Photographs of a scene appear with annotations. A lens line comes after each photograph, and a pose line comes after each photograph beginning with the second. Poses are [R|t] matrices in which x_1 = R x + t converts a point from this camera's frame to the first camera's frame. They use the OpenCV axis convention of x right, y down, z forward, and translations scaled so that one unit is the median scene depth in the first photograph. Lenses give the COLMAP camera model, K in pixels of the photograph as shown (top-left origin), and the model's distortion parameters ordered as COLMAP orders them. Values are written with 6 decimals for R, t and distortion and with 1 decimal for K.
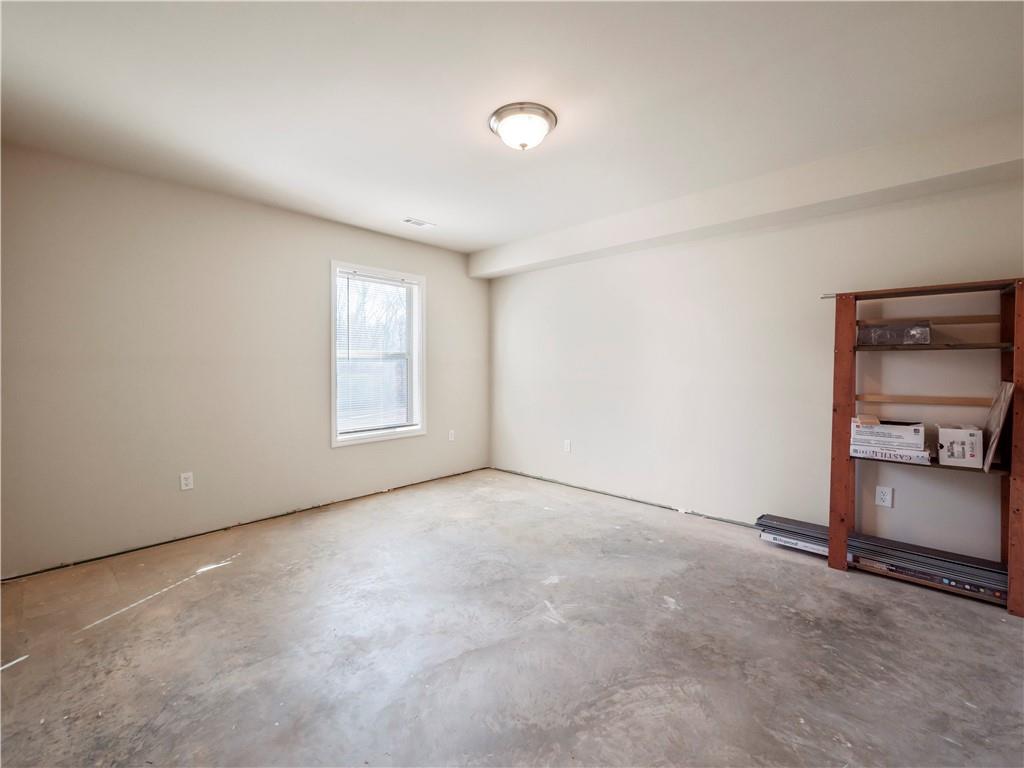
lens RADIAL K [[438.8, 0, 510.7], [0, 438.8, 377.6], [0, 0, 1]] dist [-0.003855, -0.000582]
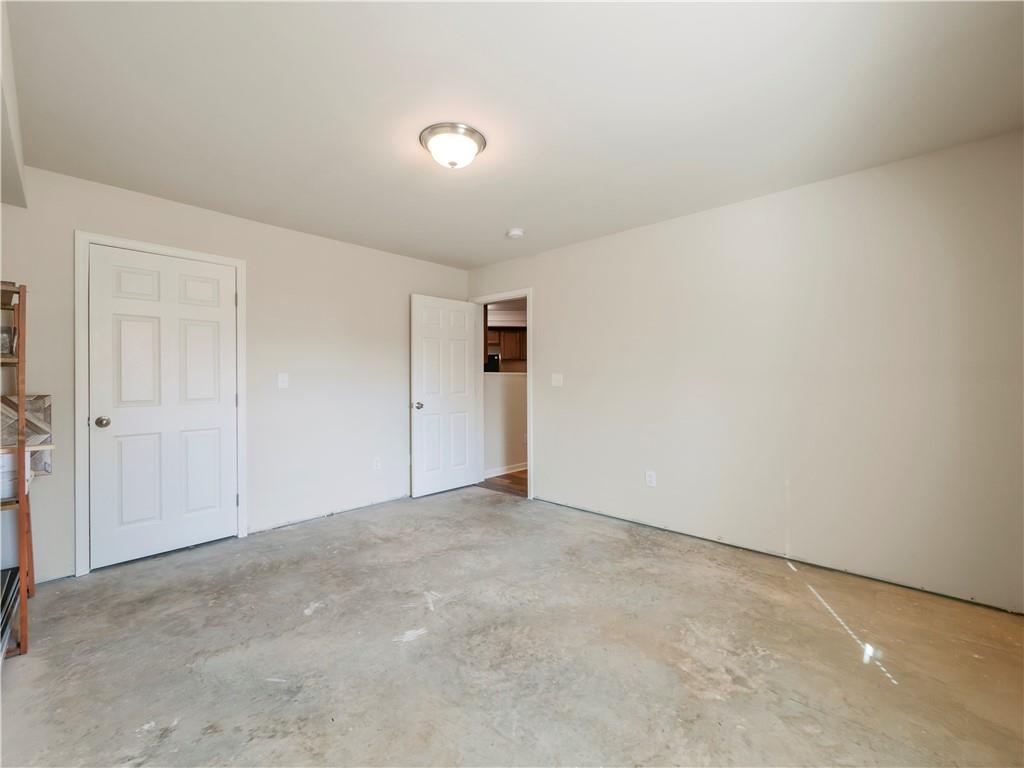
lens RADIAL K [[438.8, 0, 510.7], [0, 438.8, 377.6], [0, 0, 1]] dist [-0.003855, -0.000582]
pose [[-0.999965, 0.003612, -0.007517, -0.101684], [0.003447, 0.999757, 0.021790, -0.053150], [0.007594, 0.021763, -0.999734, 2.103801]]
